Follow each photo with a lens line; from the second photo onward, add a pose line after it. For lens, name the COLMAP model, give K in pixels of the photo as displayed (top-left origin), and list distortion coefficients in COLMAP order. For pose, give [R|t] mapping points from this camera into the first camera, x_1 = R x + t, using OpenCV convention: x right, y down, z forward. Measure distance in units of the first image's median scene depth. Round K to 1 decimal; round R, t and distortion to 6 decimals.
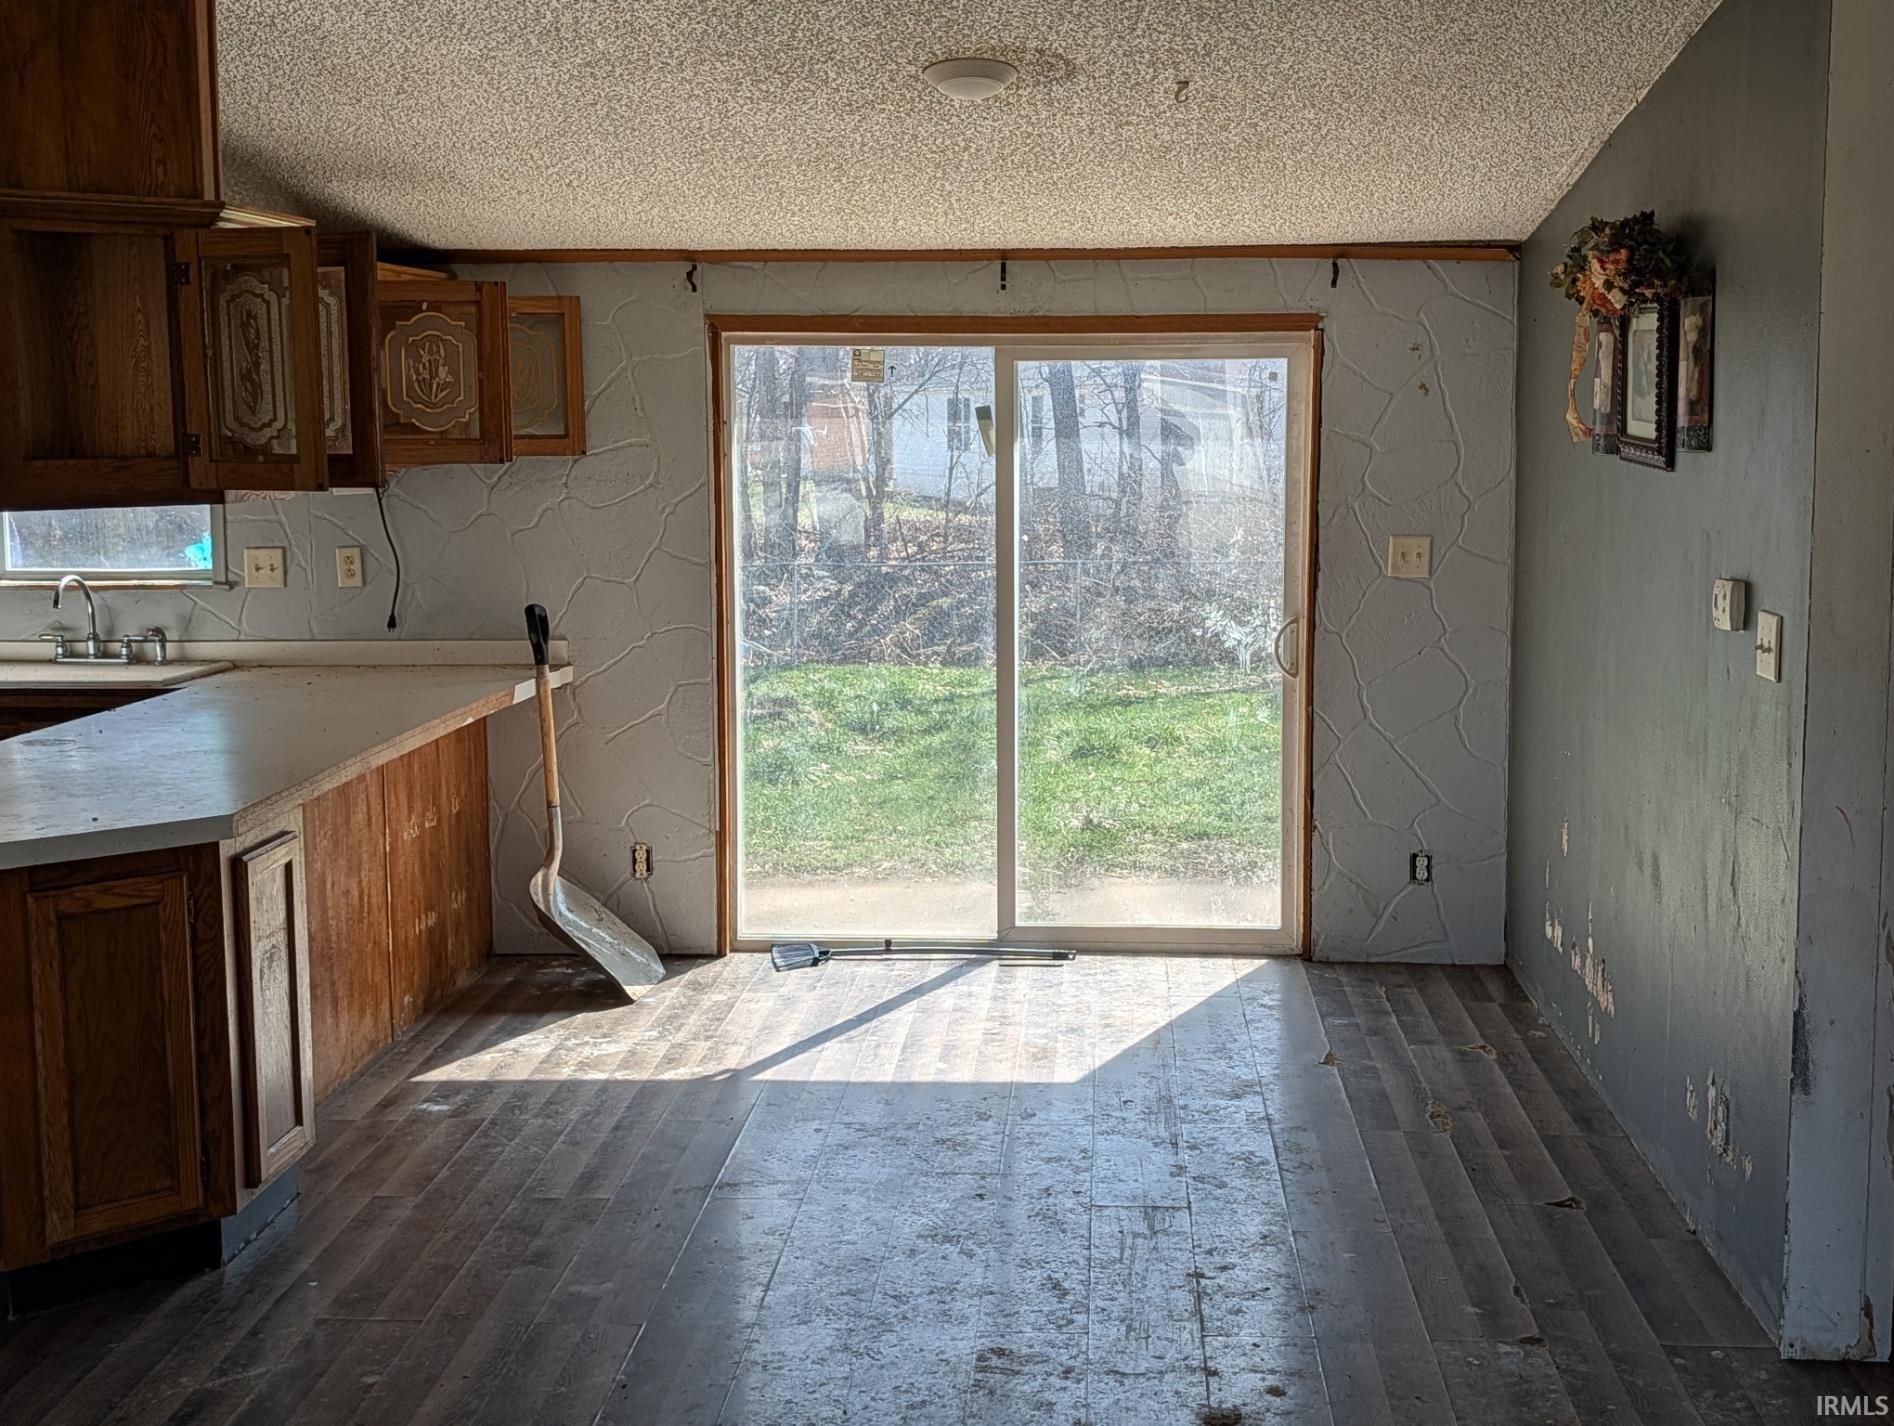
lens RADIAL K [[2303.7, 0, 967.6], [0, 2303.7, 688.6], [0, 0, 1]] dist [0.019114, 0.000000]
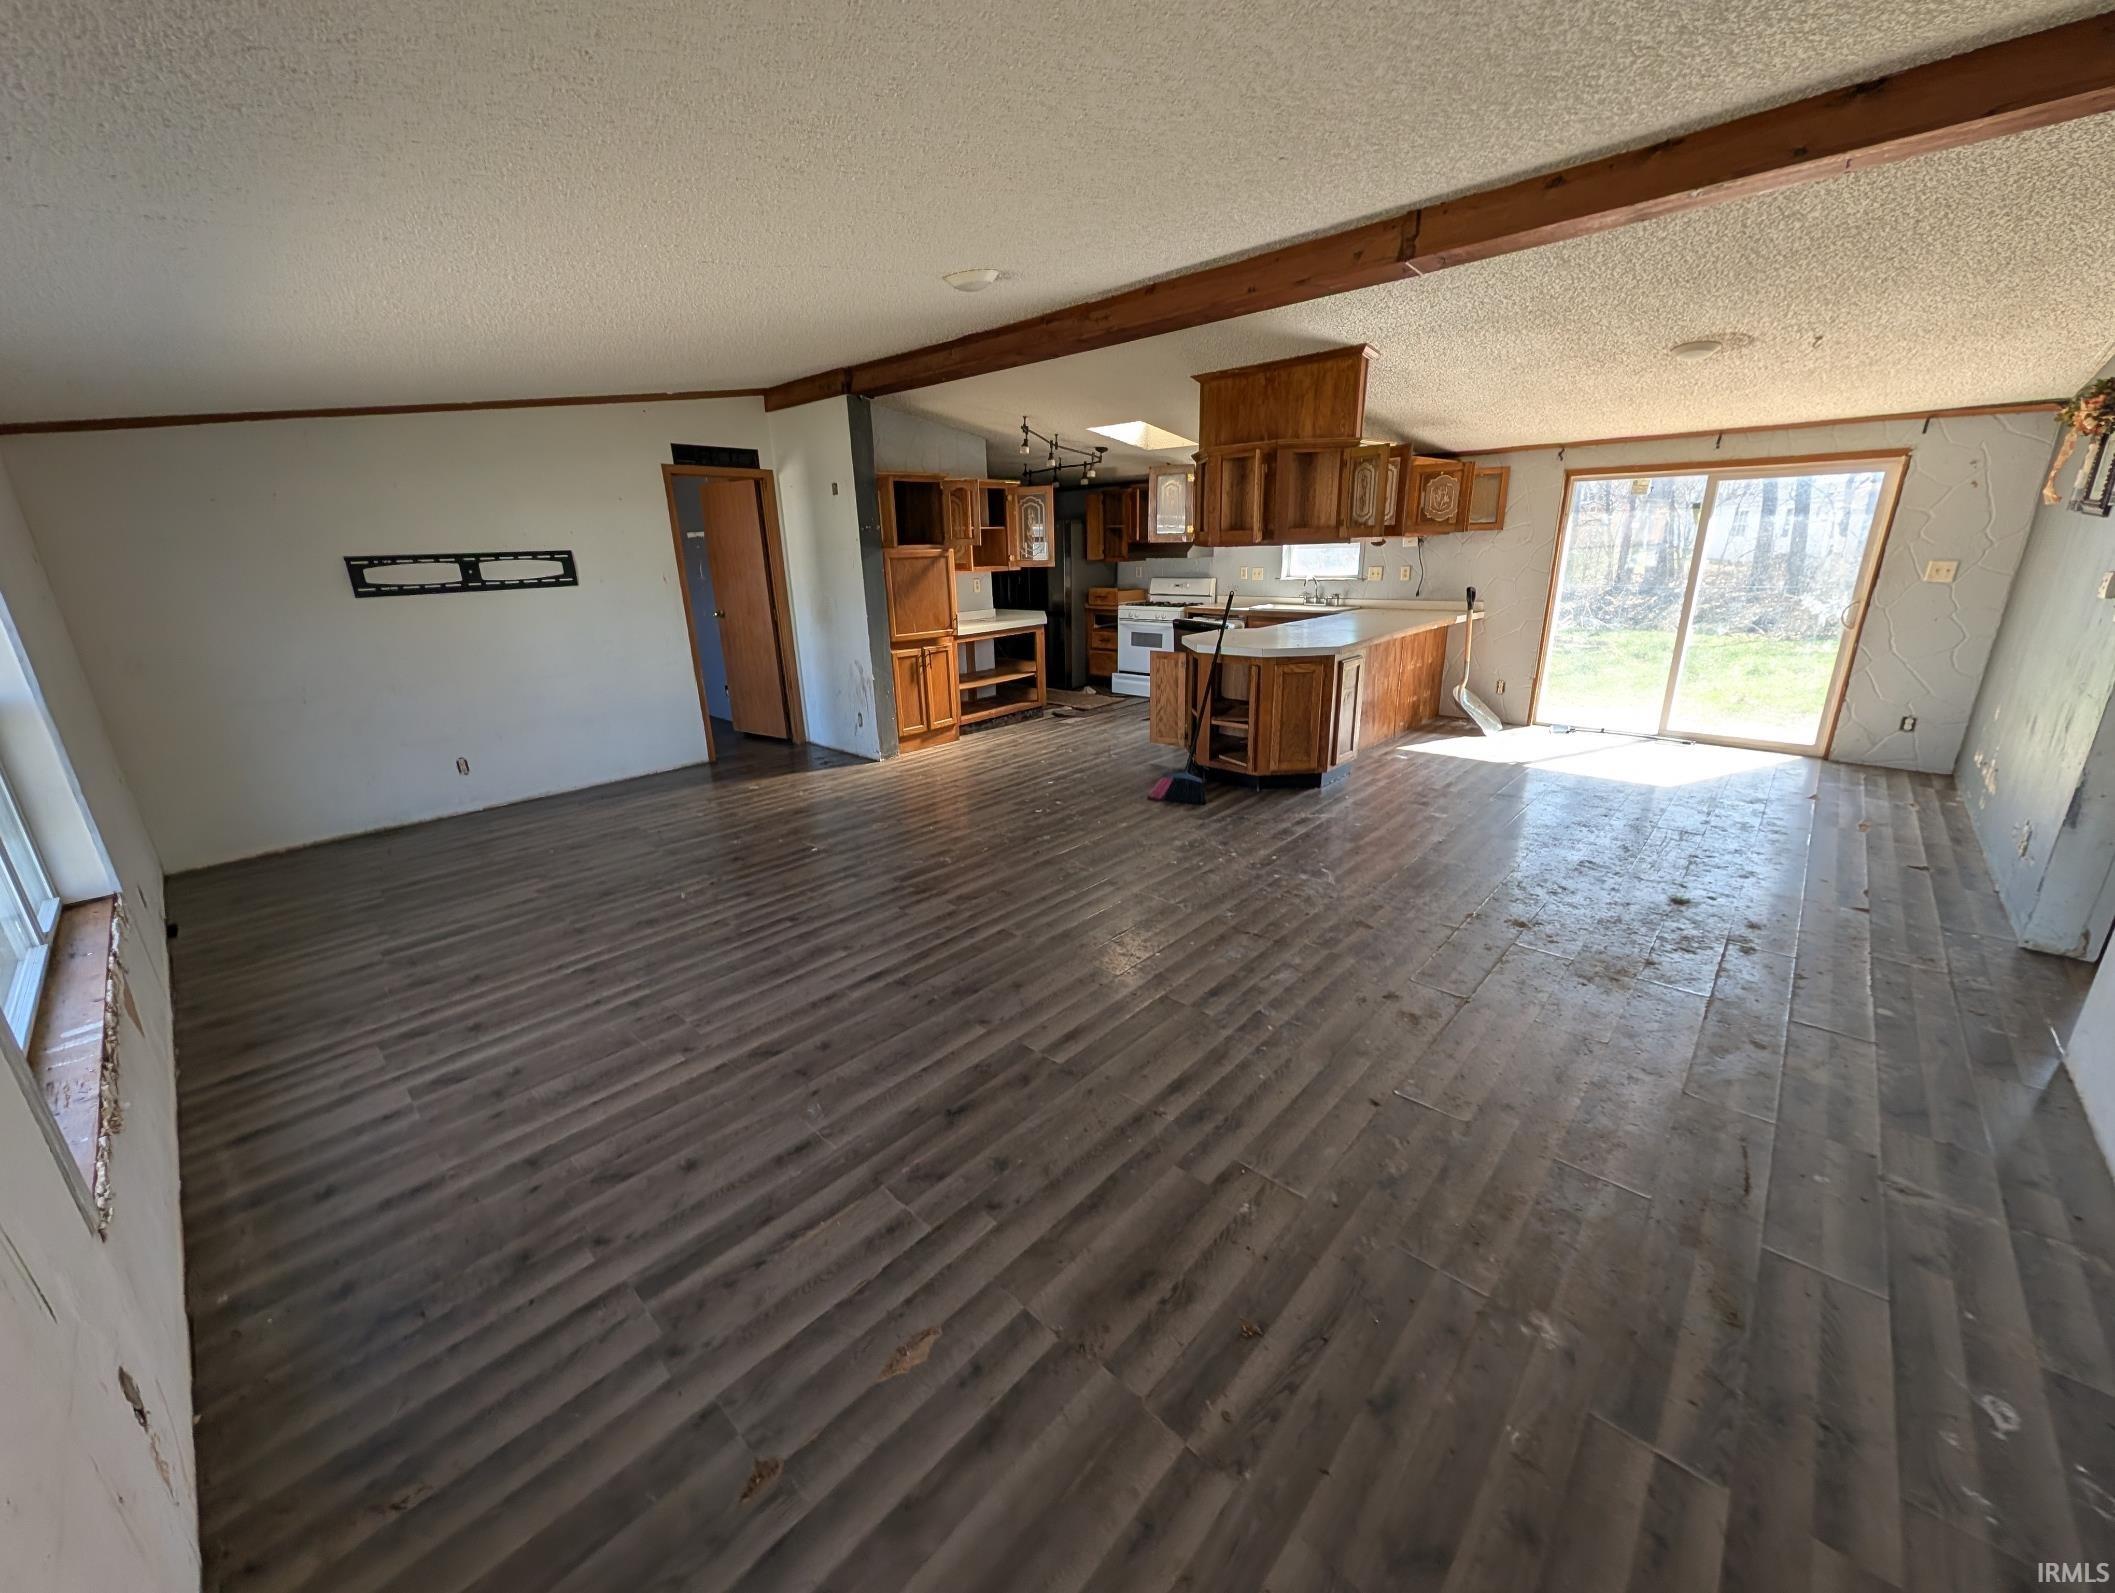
lens RADIAL K [[807.9, 0, 1055.5], [0, 807.9, 799.5], [0, 0, 1]] dist [-0.002298, 0.000088]
pose [[0.771507, 0.177313, -0.611013, 0.068209], [-0.050926, 0.974508, 0.218495, 0.027951], [0.634180, -0.137454, 0.760870, -0.082083]]
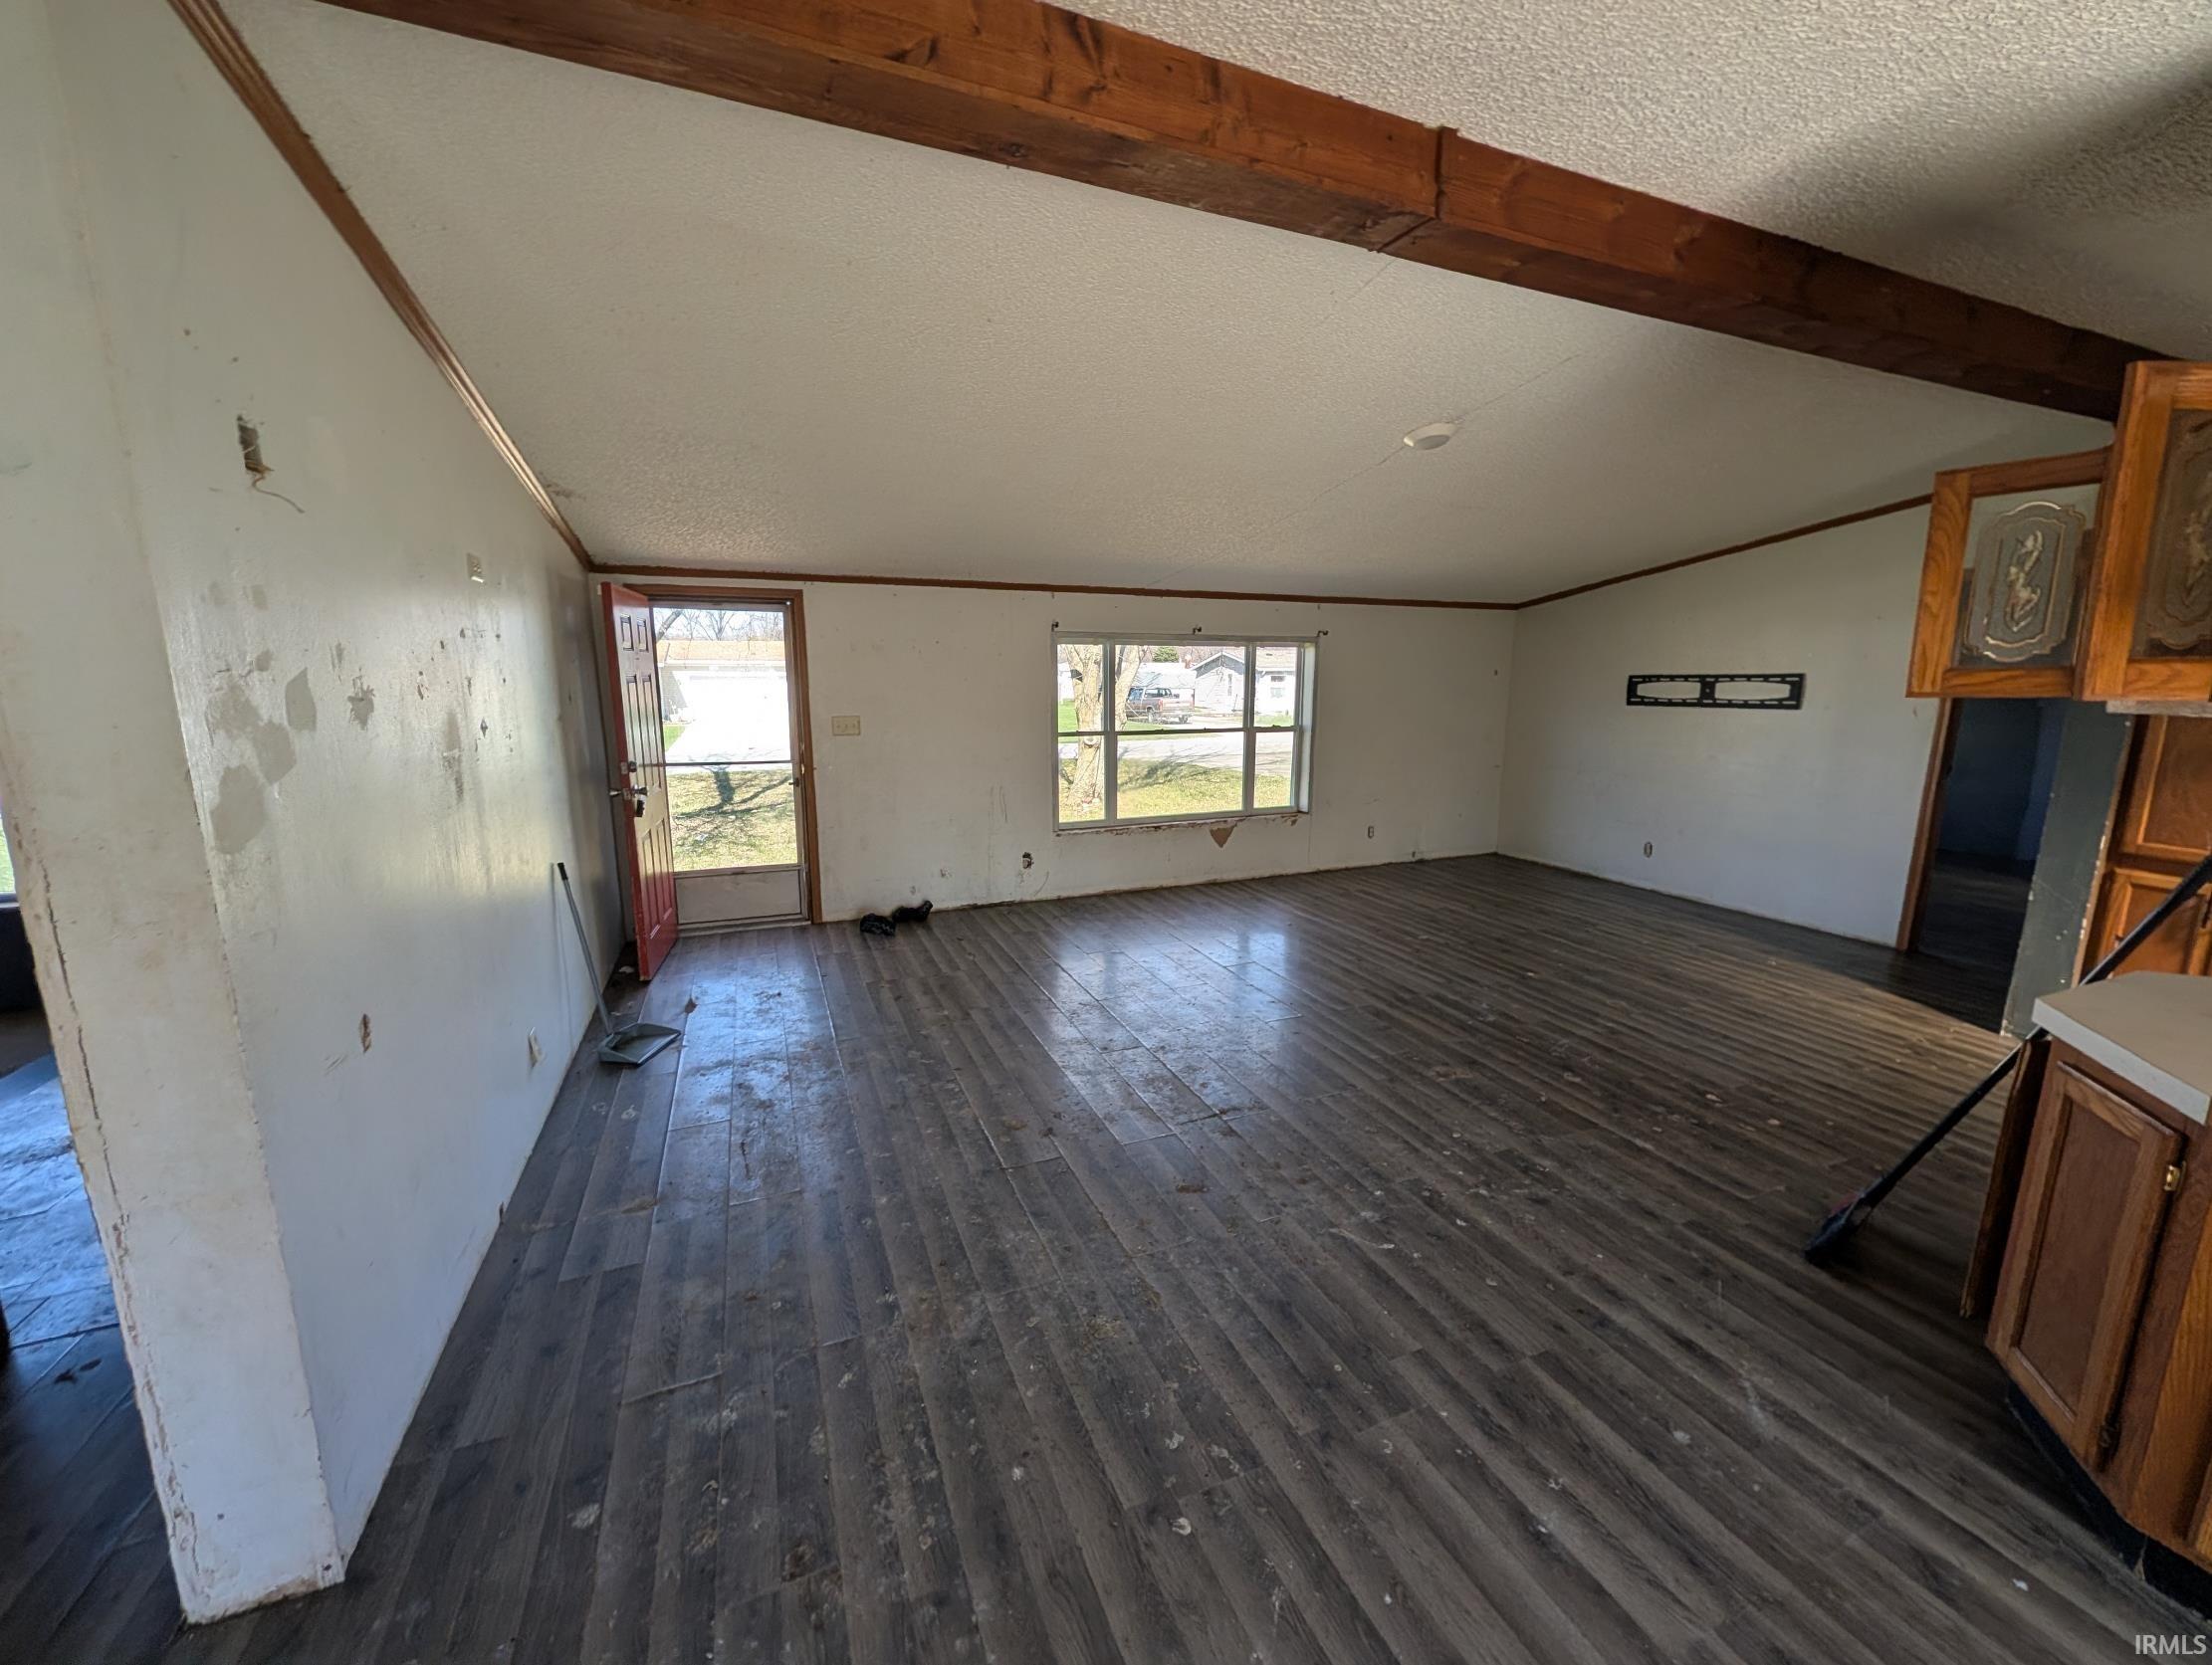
lens RADIAL K [[844.8, 0, 1096.2], [0, 844.8, 828.3], [0, 0, 1]] dist [-0.002298, 0.000088]
pose [[-0.901744, 0.080401, -0.424727, 0.122557], [-0.046315, 0.958924, 0.279858, -0.078047], [0.429781, 0.272031, -0.860980, 0.799252]]
